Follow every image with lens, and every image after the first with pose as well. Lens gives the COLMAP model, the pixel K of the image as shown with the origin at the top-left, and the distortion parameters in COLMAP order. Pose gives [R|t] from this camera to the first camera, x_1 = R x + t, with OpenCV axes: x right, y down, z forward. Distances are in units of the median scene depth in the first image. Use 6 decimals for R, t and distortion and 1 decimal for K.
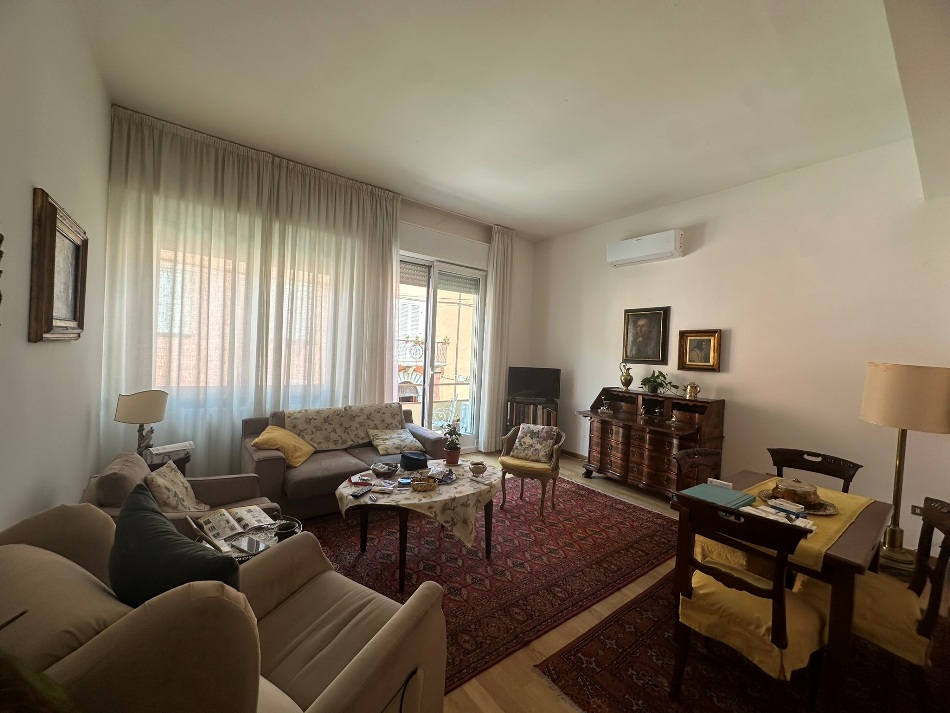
lens RADIAL K [[382.8, 0, 471.3], [0, 382.8, 357.6], [0, 0, 1]] dist [-0.004071, 0.000913]
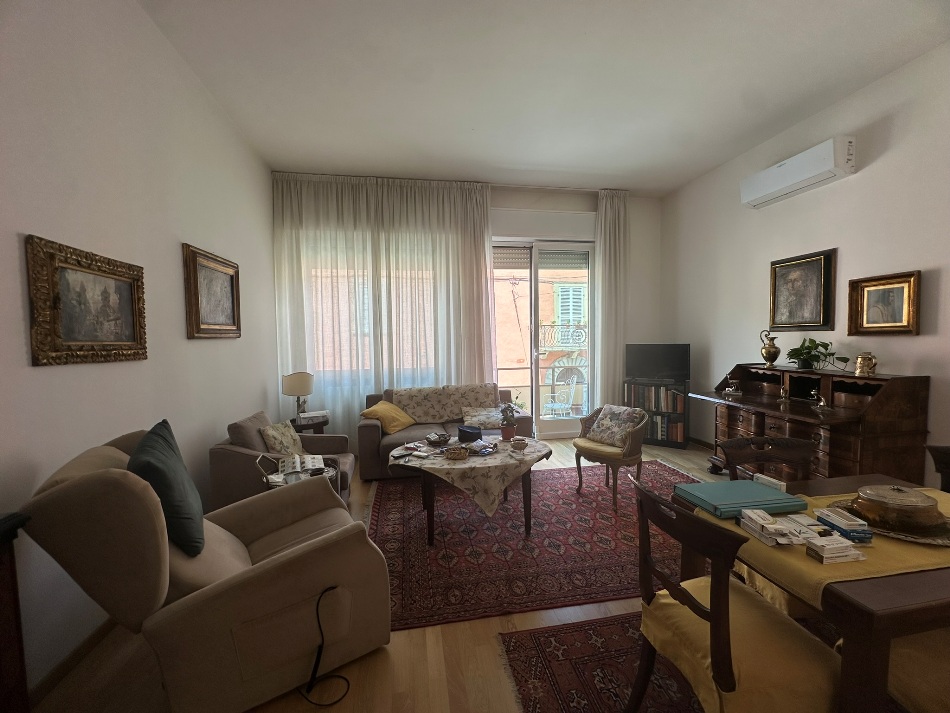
lens RADIAL K [[382.8, 0, 473.6], [0, 382.8, 358.7], [0, 0, 1]] dist [-0.004071, 0.000913]
pose [[0.883186, -0.032046, -0.467928, 0.305898], [0.048546, 0.998550, 0.023243, 0.028946], [0.466505, -0.043244, 0.883461, 0.055764]]
